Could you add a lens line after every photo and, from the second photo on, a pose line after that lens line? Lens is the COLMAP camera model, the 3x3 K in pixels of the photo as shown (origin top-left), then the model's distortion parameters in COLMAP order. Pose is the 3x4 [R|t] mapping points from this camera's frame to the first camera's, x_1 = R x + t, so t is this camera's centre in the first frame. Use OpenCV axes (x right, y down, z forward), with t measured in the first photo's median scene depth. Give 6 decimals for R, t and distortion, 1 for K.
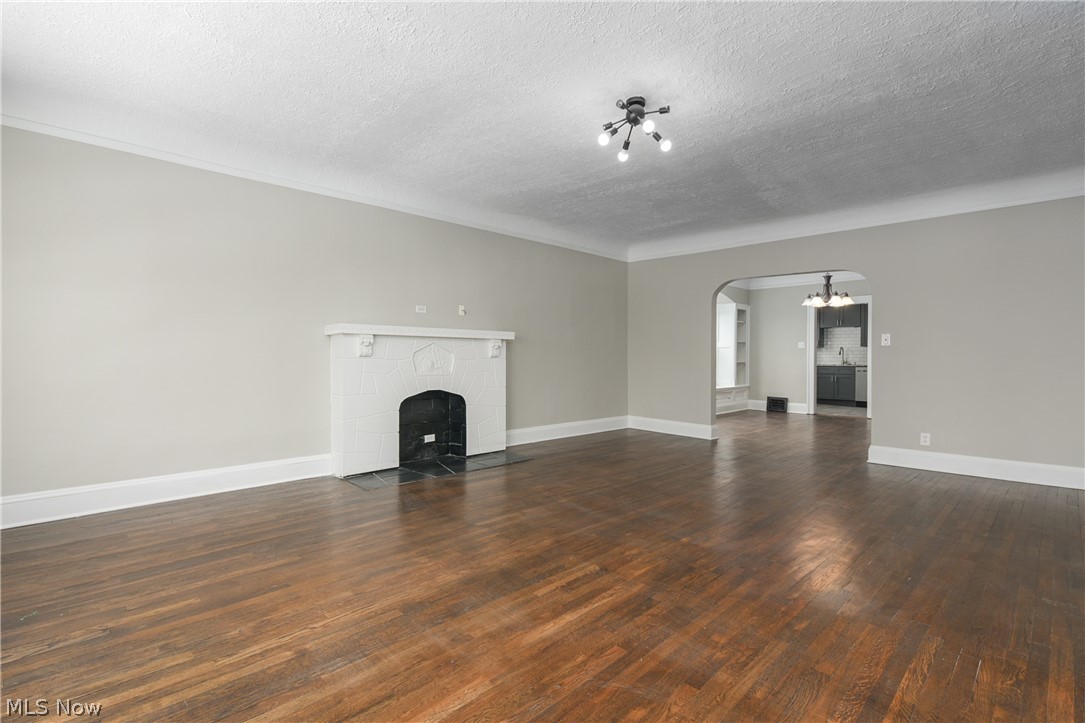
lens RADIAL K [[503.5, 0, 539.2], [0, 503.5, 362.6], [0, 0, 1]] dist [-0.005255, -0.000652]
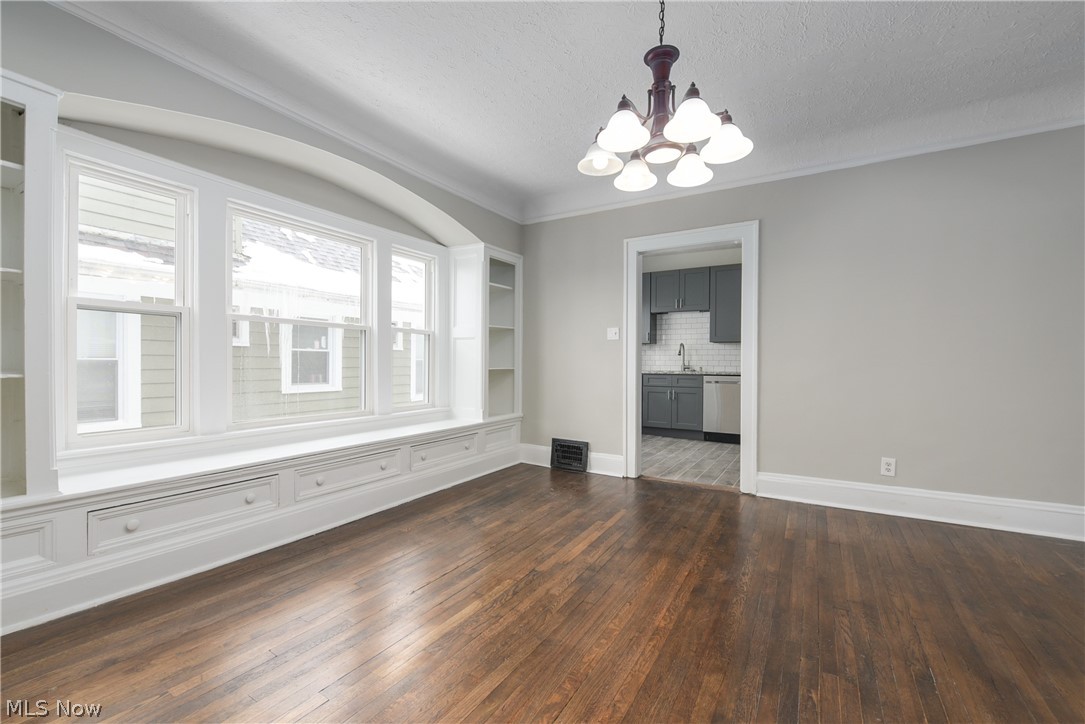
lens RADIAL K [[453.0, 0, 540.5], [0, 453.0, 364.9], [0, 0, 1]] dist [-0.008991, 0.000632]
pose [[0.966872, -0.000395, 0.255260, 0.468121], [0.000218, 1.000000, 0.000725, -0.007136], [-0.255260, -0.000645, 0.966872, 0.814629]]
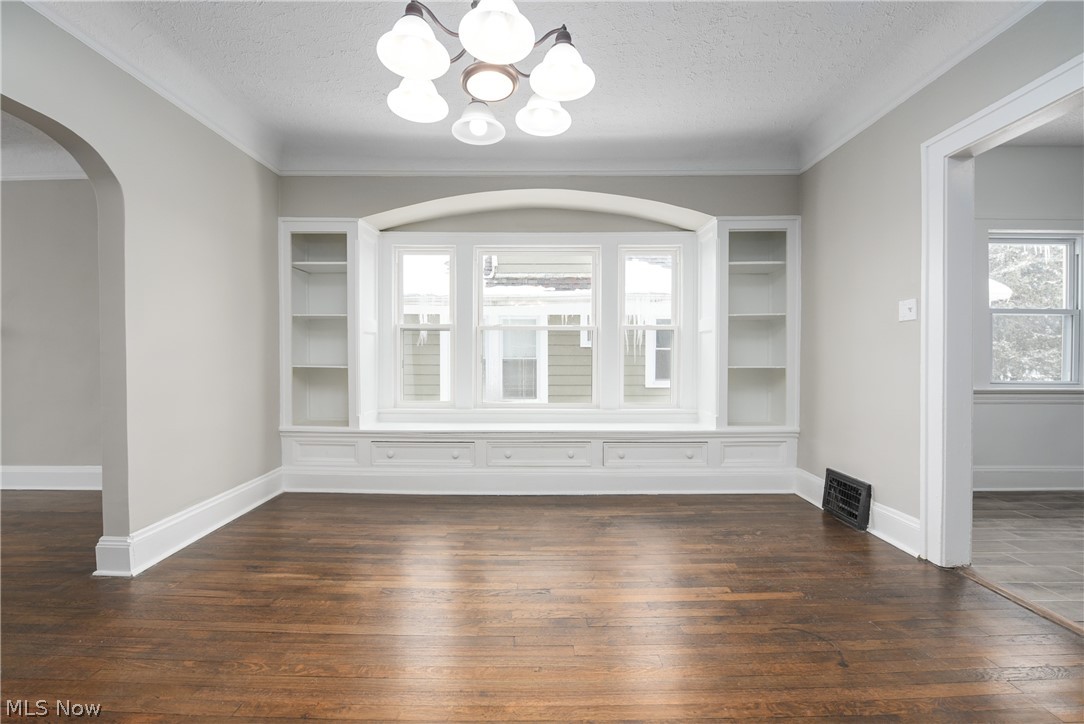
lens RADIAL K [[442.7, 0, 539.3], [0, 442.7, 363.2], [0, 0, 1]] dist [-0.012686, 0.000216]
pose [[0.716171, 0.002285, -0.697921, 0.745660], [-0.001294, 0.999997, 0.001947, -0.006579], [0.697924, -0.000491, 0.716172, 0.922885]]
